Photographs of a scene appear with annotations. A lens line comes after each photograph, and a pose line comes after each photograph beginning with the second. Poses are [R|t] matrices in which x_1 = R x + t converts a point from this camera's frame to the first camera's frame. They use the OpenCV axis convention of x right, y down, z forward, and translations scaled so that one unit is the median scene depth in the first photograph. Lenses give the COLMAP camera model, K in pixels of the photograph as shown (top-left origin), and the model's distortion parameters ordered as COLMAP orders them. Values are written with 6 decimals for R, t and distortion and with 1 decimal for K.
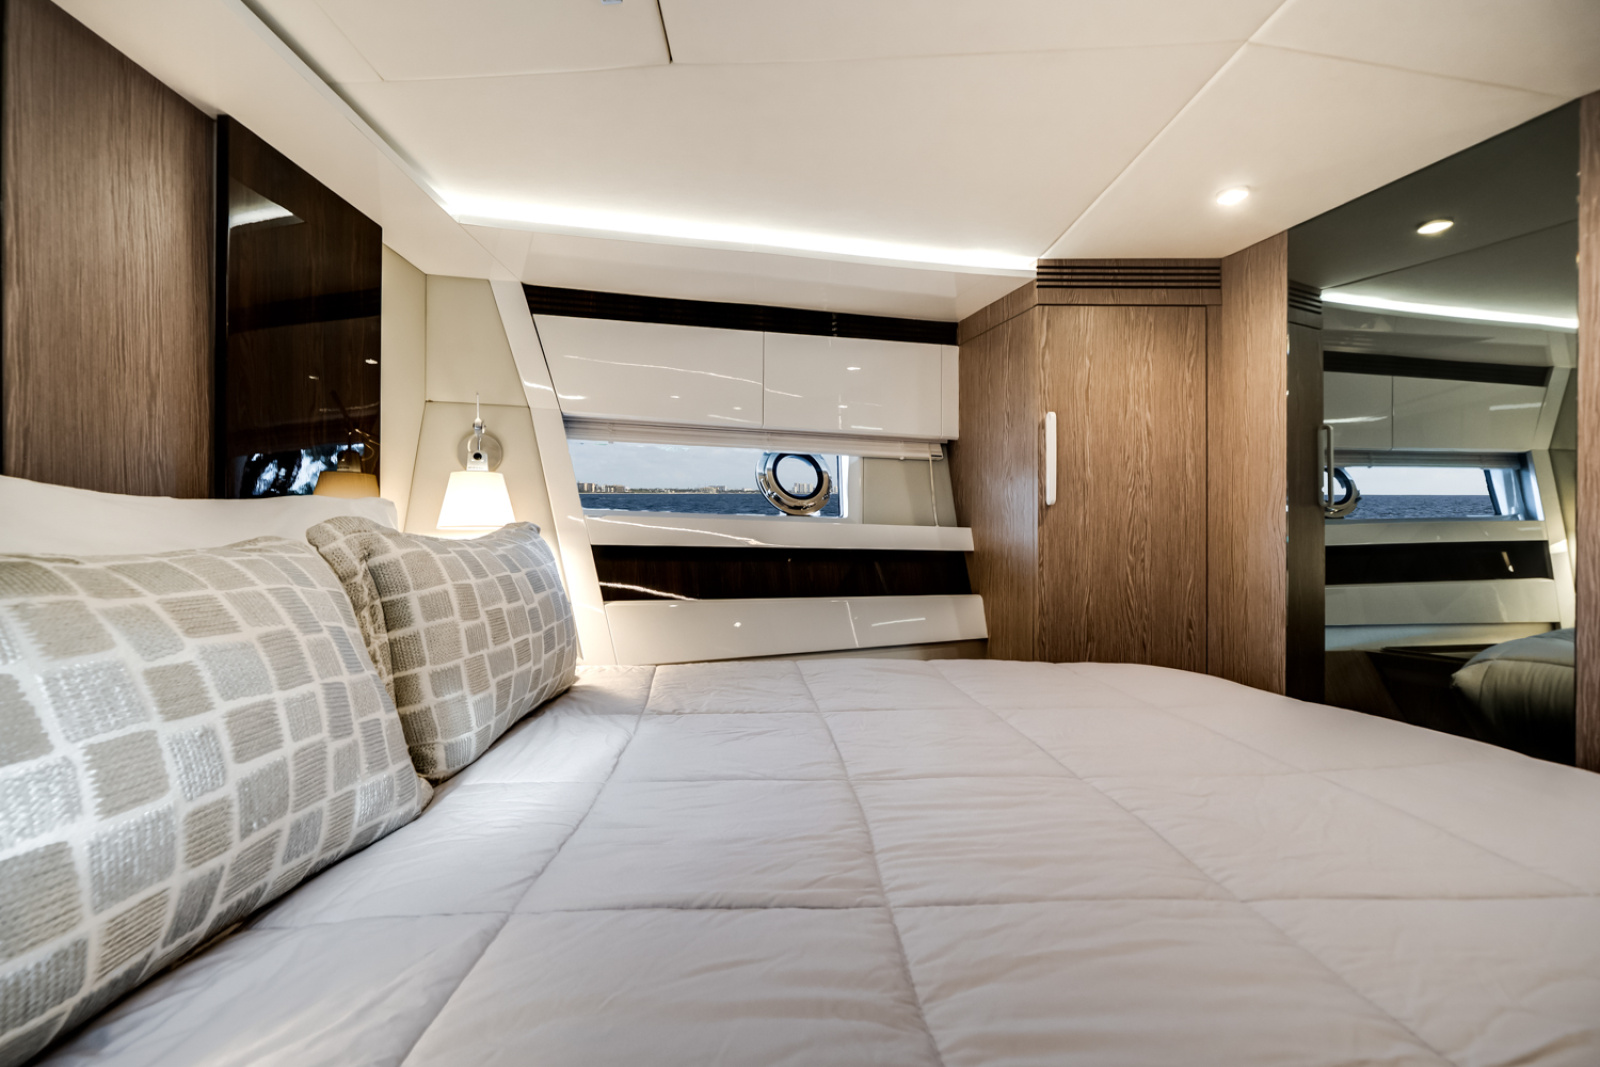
lens RADIAL K [[669.2, 0, 800.0], [0, 669.2, 533.5], [0, 0, 1]] dist [0.000552, 0.000022]
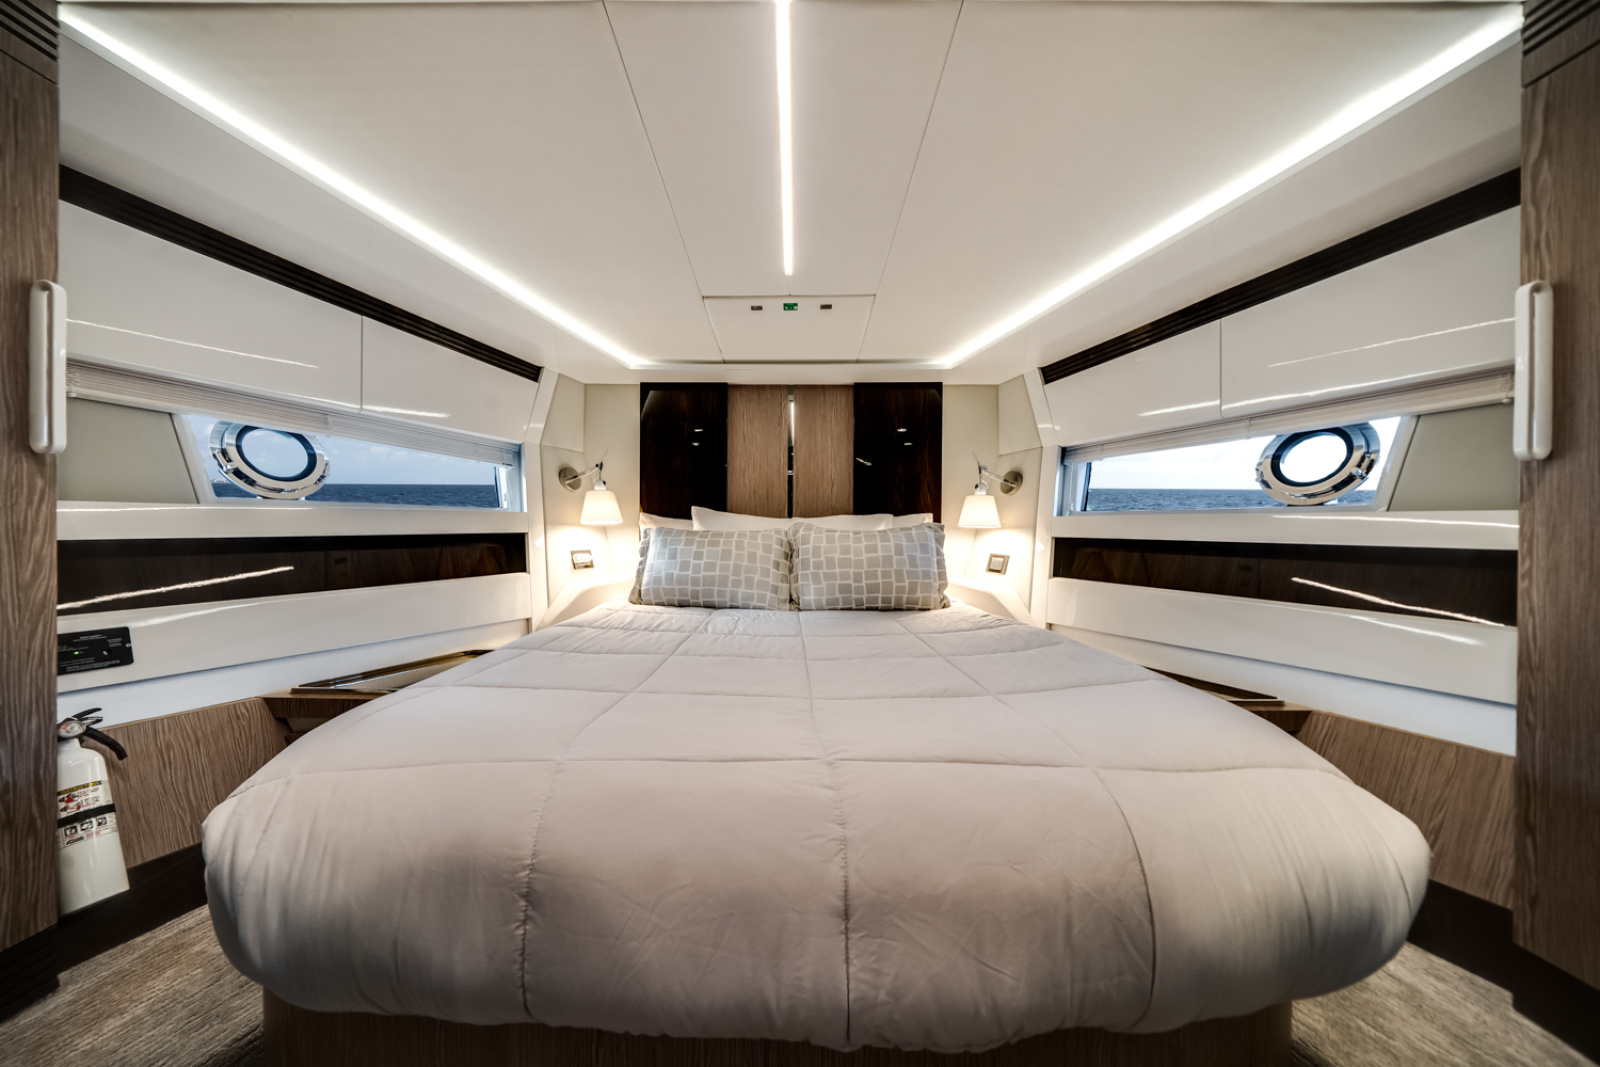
lens RADIAL K [[577.2, 0, 800.0], [0, 577.2, 533.5], [0, 0, 1]] dist [0.000105, -0.000027]
pose [[-0.037492, -0.005015, -0.999284, 1.131969], [-0.004833, 0.999977, -0.004837, 0.022143], [0.999285, 0.004648, -0.037515, 0.605706]]
